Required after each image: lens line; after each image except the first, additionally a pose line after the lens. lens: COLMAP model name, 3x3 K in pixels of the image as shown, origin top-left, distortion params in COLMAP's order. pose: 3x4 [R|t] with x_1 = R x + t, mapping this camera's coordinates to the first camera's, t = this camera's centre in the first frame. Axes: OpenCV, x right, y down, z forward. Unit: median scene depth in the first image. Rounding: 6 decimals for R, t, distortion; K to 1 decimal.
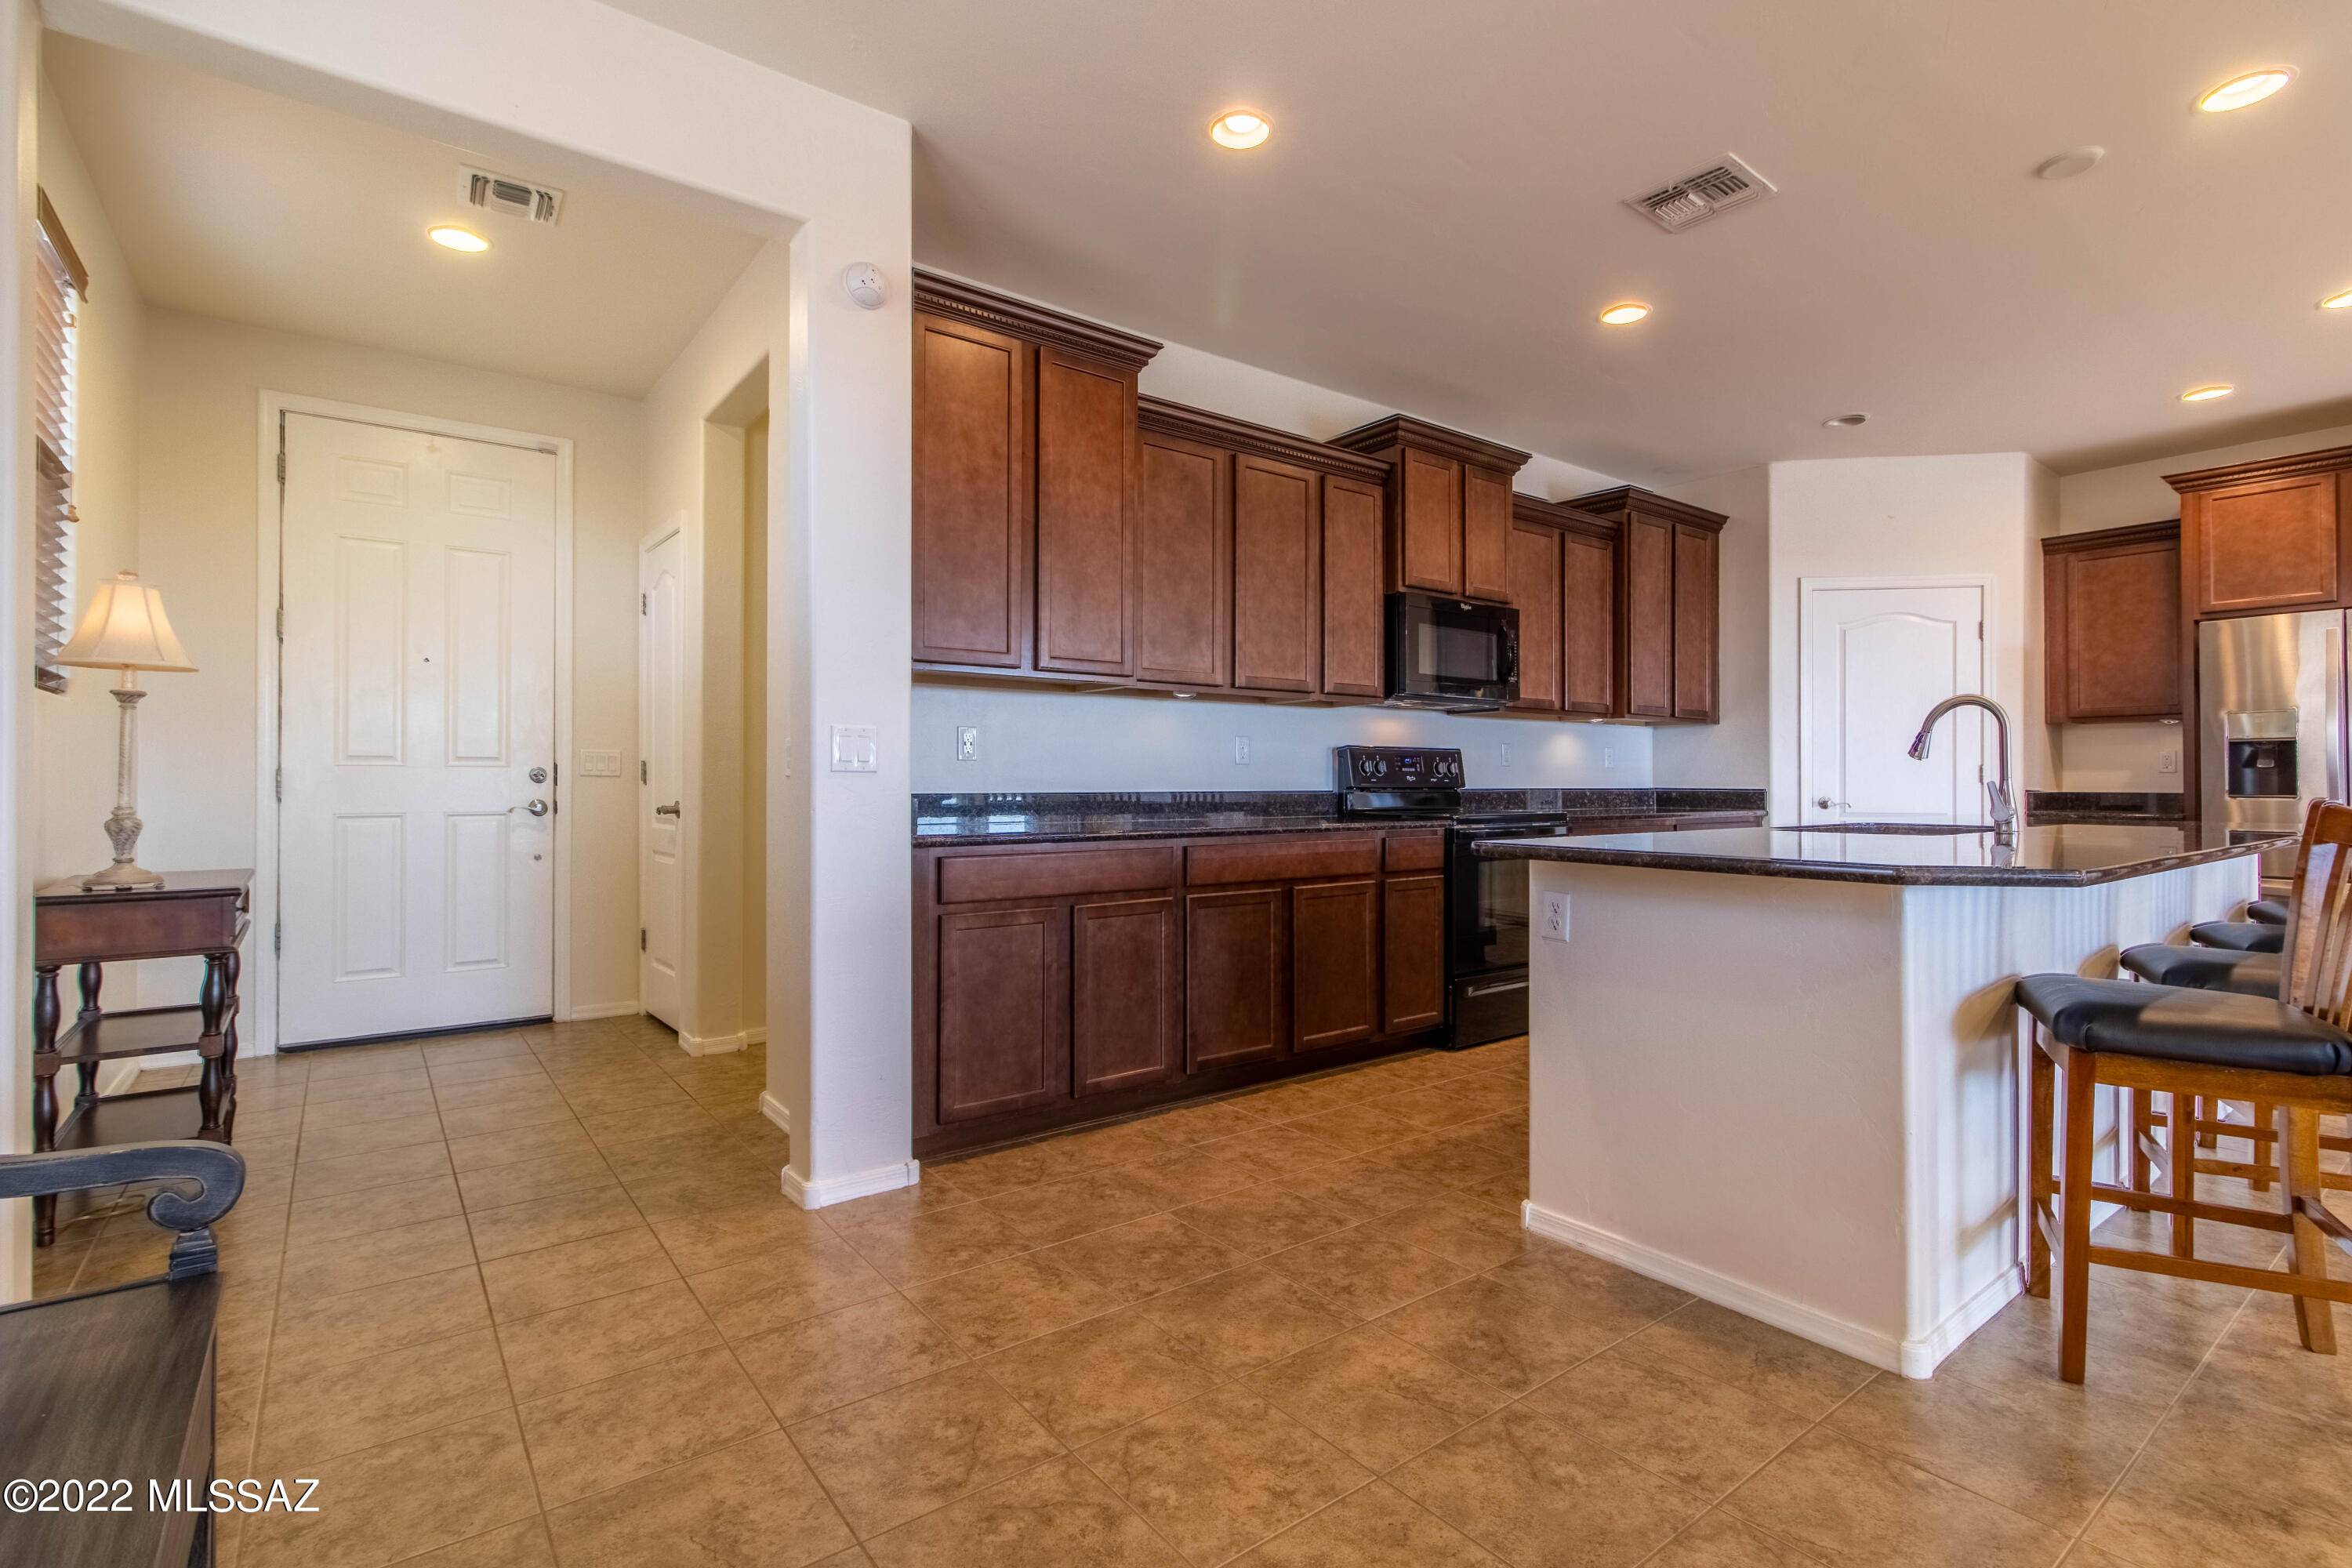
lens RADIAL K [[1086.3, 0, 1184.7], [0, 1086.3, 772.5], [0, 0, 1]] dist [-0.000232, 0.001111]
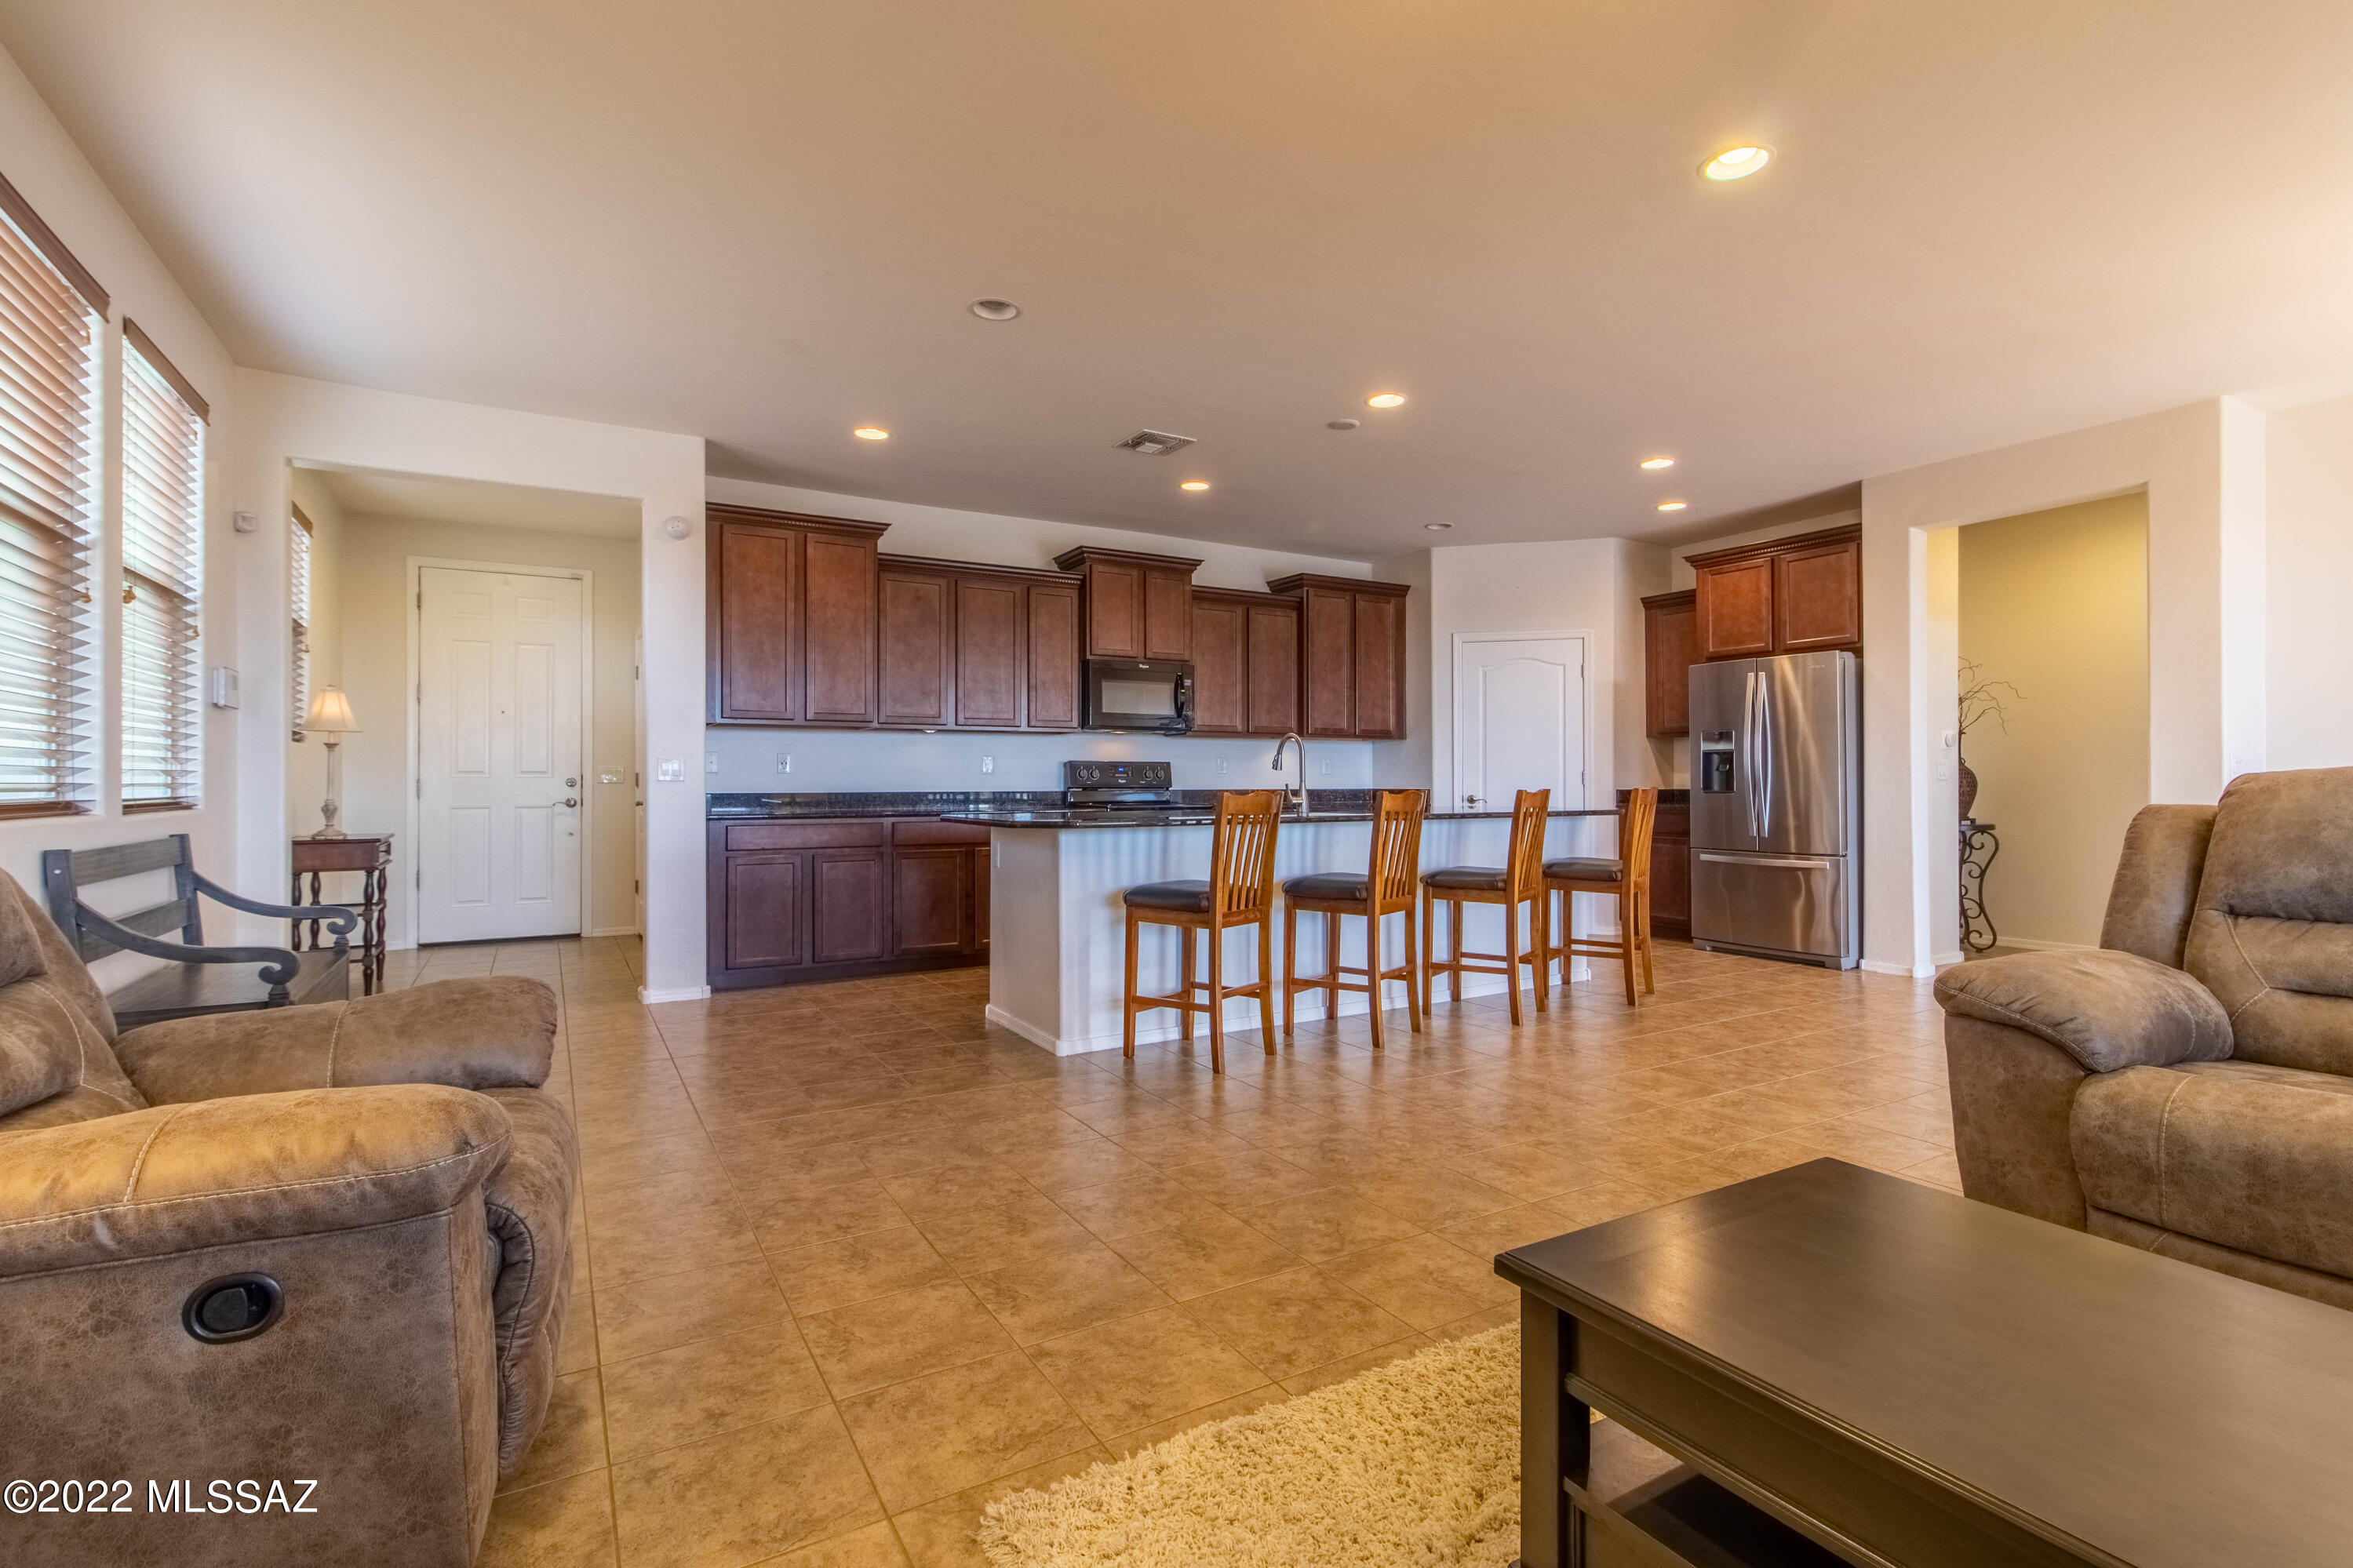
lens RADIAL K [[1086.7, 0, 1185.2], [0, 1086.7, 772.5], [0, 0, 1]] dist [-0.000232, 0.001111]
pose [[0.992481, -0.005699, -0.122263, 0.620103], [0.005250, 0.999978, -0.003989, -0.000939], [0.122283, 0.003317, 0.992490, -0.592327]]
